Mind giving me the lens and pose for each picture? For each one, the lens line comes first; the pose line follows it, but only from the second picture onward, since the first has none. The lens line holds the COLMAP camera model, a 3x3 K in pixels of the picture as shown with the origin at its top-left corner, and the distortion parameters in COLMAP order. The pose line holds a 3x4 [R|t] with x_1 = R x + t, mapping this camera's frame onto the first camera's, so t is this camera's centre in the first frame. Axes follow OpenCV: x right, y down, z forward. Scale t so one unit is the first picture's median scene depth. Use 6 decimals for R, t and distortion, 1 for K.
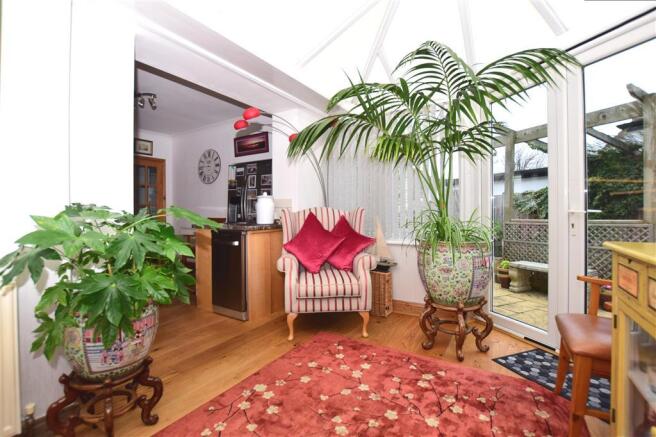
lens RADIAL K [[301.2, 0, 328.3], [0, 301.2, 216.8], [0, 0, 1]] dist [-0.016305, -0.000504]
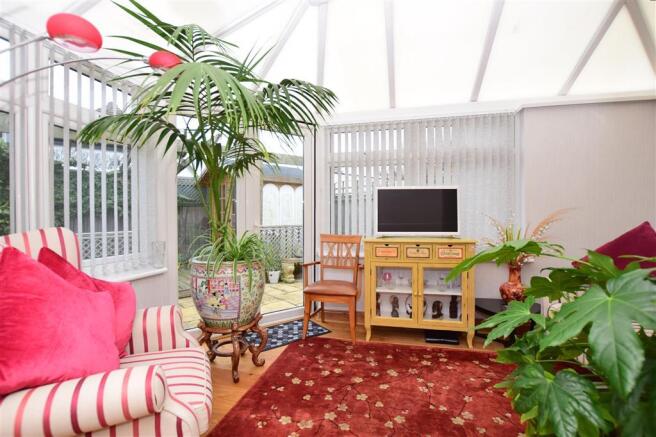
lens RADIAL K [[301.2, 0, 330.6], [0, 301.2, 220.8], [0, 0, 1]] dist [-0.016305, -0.000504]
pose [[-0.326762, -0.000089, 0.945107, -0.732977], [0.010085, 0.999943, 0.003580, -0.047839], [-0.945053, 0.010701, -0.326742, 1.230922]]
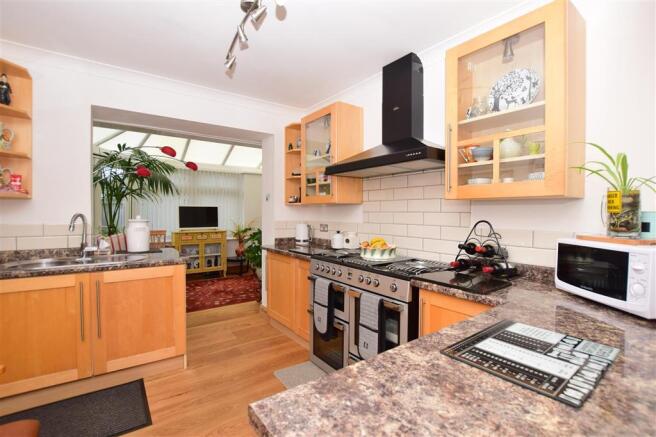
lens RADIAL K [[301.2, 0, 328.0], [0, 301.2, 216.8], [0, 0, 1]] dist [-0.016305, -0.000504]
pose [[-0.931863, -0.004784, 0.362780, -2.607919], [0.003229, 0.999764, 0.021477, -0.230388], [-0.362797, 0.021185, -0.931627, 3.838438]]
